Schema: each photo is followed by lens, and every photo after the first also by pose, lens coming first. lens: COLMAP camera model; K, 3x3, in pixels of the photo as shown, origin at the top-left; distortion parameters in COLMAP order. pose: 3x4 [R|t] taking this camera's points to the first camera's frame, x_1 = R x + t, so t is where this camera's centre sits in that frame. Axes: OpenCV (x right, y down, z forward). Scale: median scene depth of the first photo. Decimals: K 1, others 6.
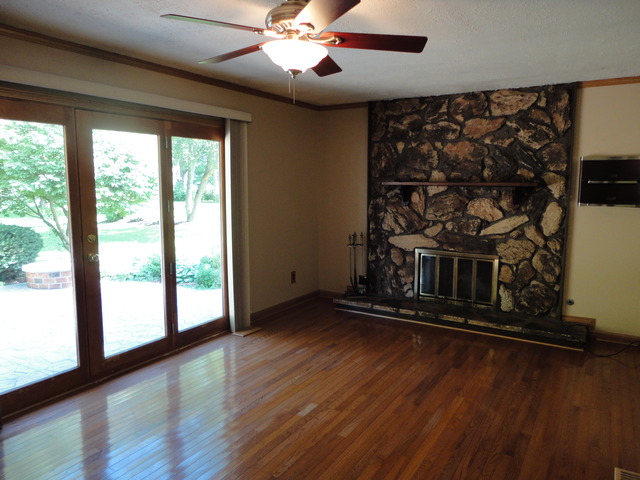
lens RADIAL K [[469.7, 0, 319.3], [0, 469.7, 240.0], [0, 0, 1]] dist [0.011616, -0.001764]
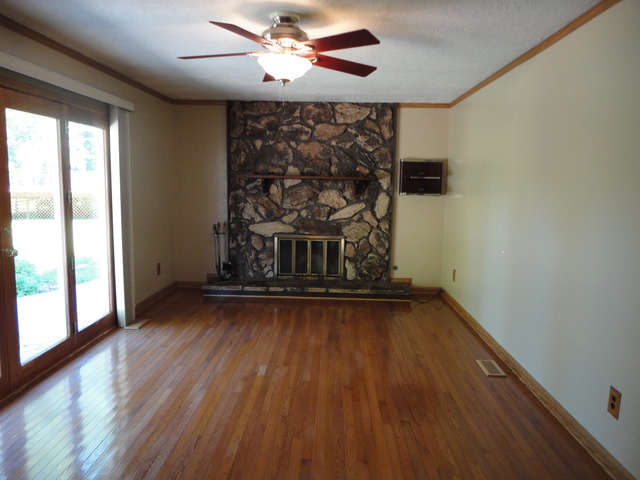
lens RADIAL K [[469.7, 0, 321.4], [0, 469.7, 240.0], [0, 0, 1]] dist [0.011616, -0.001764]
pose [[0.866684, -0.051612, 0.496181, -0.300518], [0.047894, 0.998648, 0.020221, 0.016658], [-0.496553, 0.006239, 0.867984, -0.050058]]
